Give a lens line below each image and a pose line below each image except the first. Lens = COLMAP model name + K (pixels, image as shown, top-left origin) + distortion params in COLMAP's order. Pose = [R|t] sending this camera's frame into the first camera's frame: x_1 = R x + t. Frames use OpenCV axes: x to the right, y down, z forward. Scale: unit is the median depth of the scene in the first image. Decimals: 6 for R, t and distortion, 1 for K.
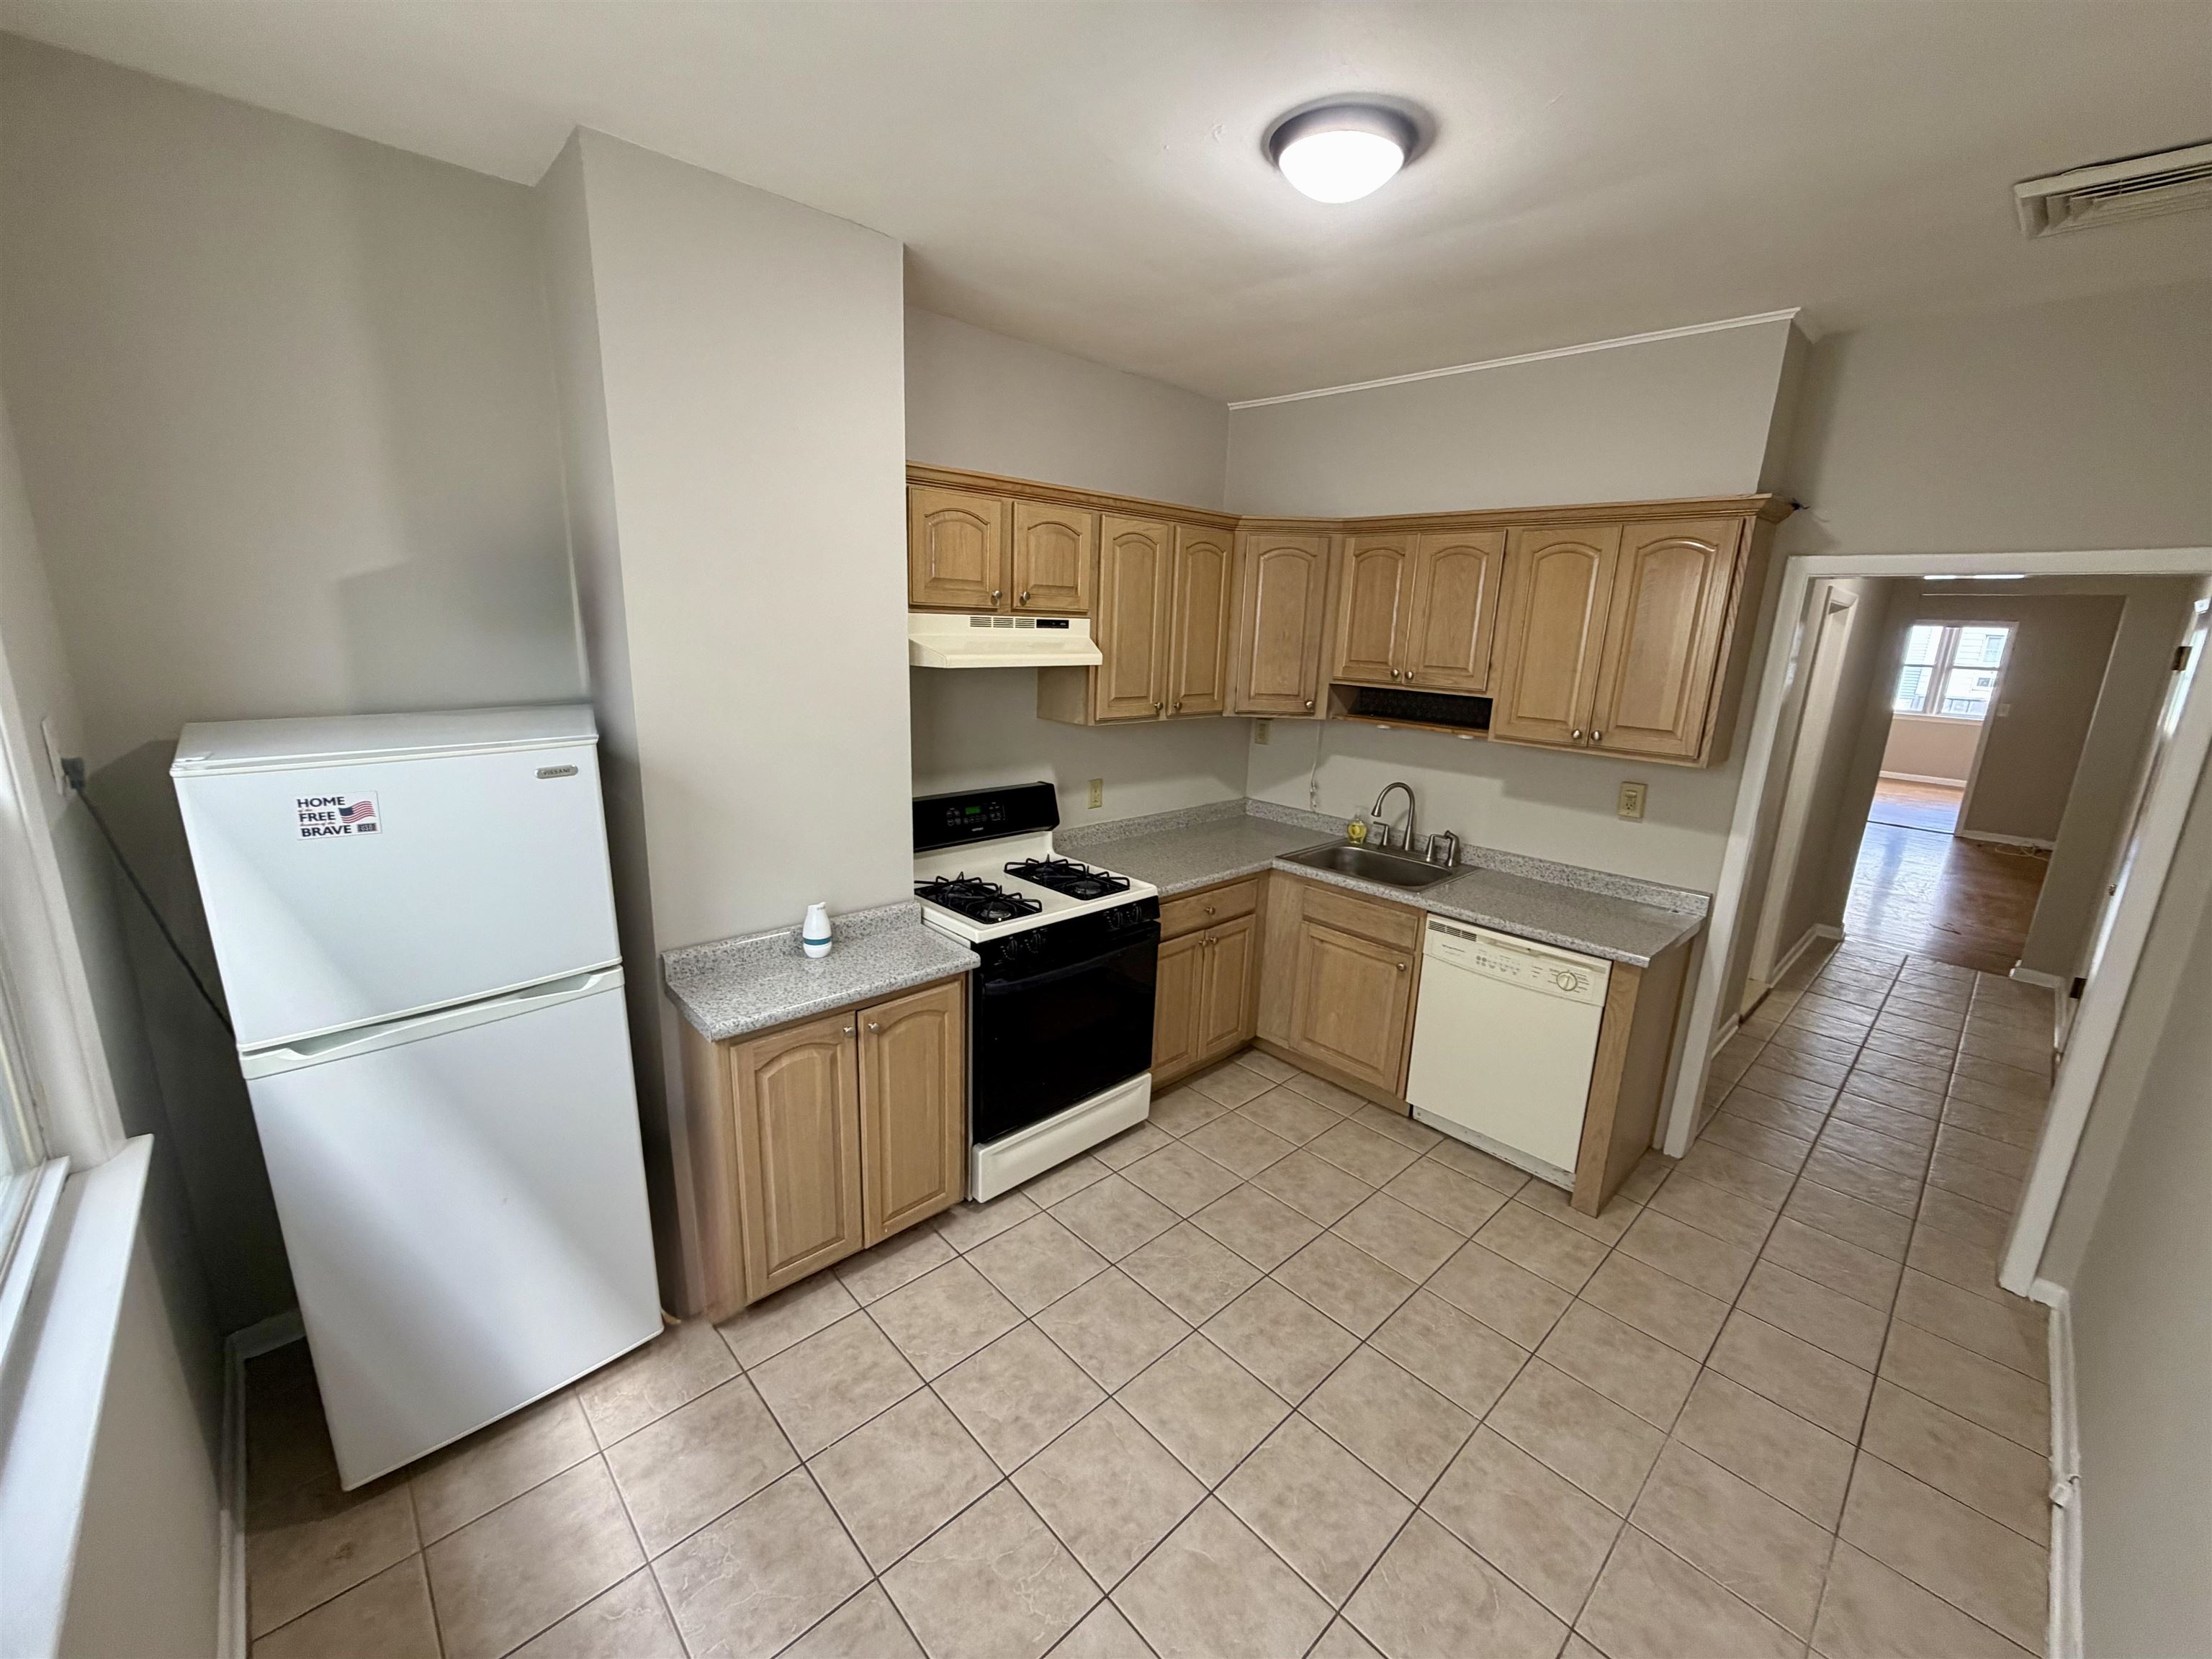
lens RADIAL K [[885.2, 0, 1101.4], [0, 885.2, 826.1], [0, 0, 1]] dist [-0.003538, -0.000498]
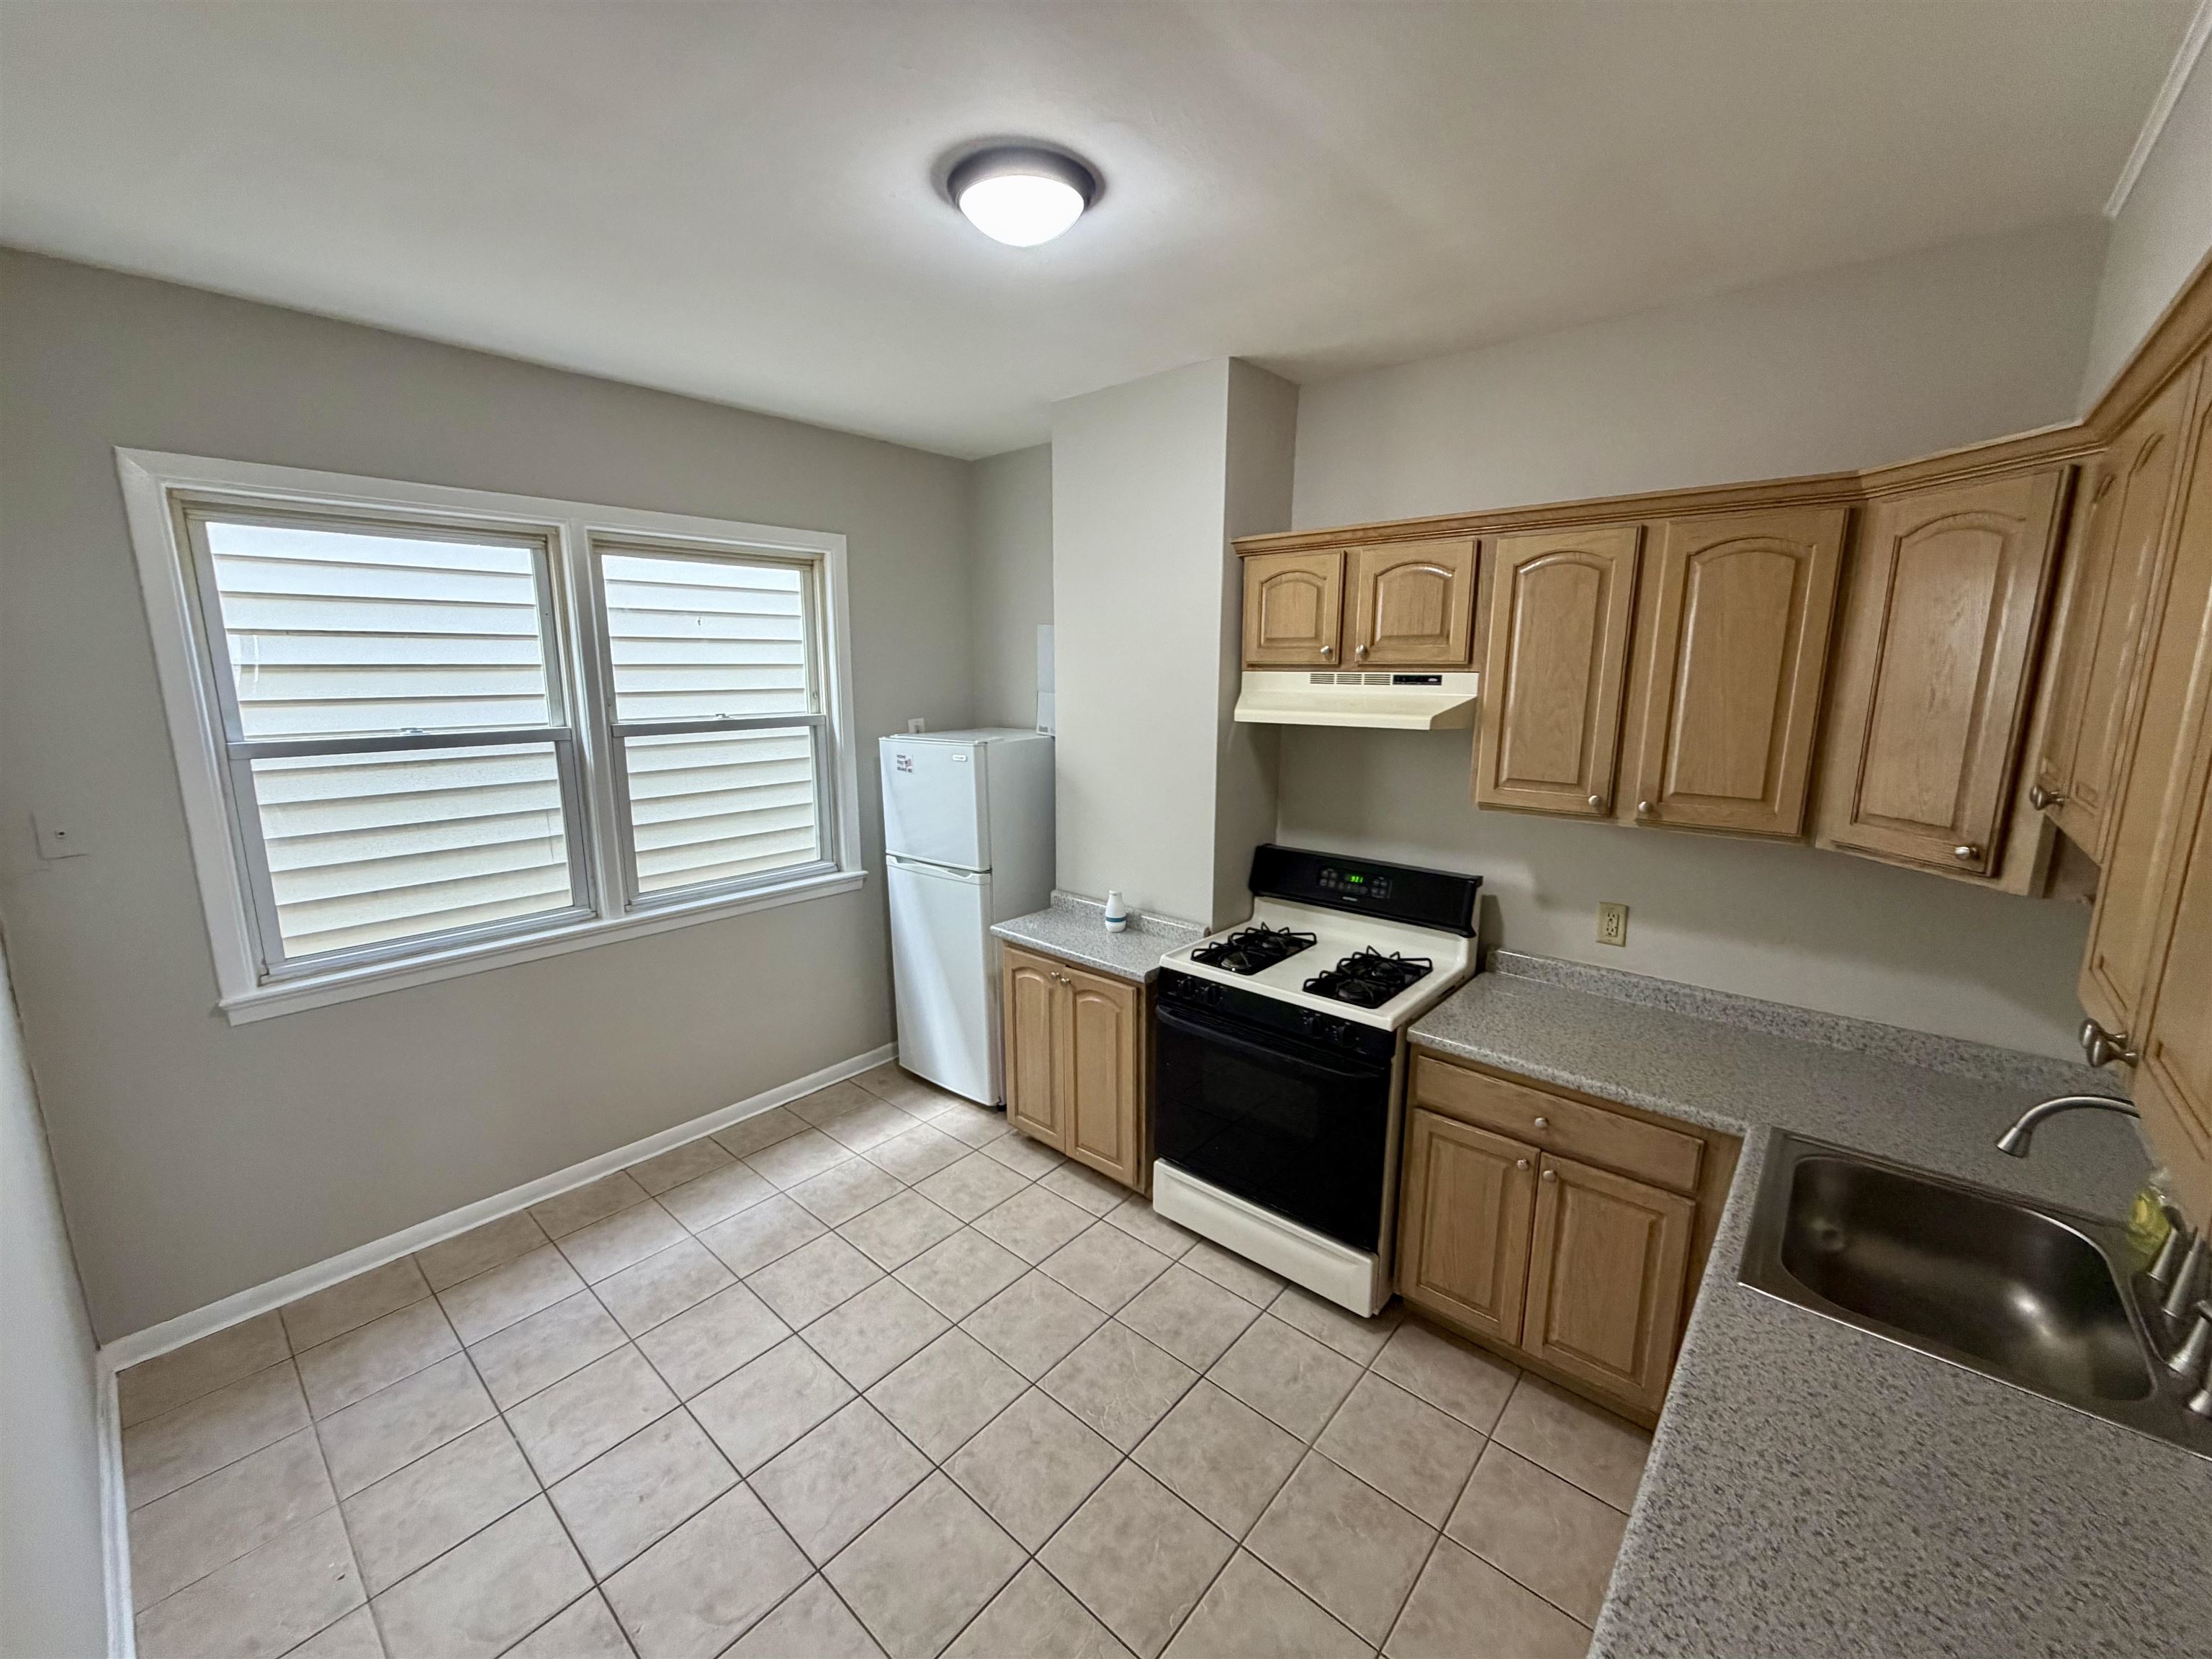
lens RADIAL K [[885.2, 0, 1098.0], [0, 885.2, 826.7], [0, 0, 1]] dist [-0.003538, -0.000498]
pose [[0.090028, 0.144259, -0.985436, 0.809158], [-0.226385, 0.966517, 0.120808, -0.133270], [0.969869, 0.212212, 0.119671, 0.669619]]
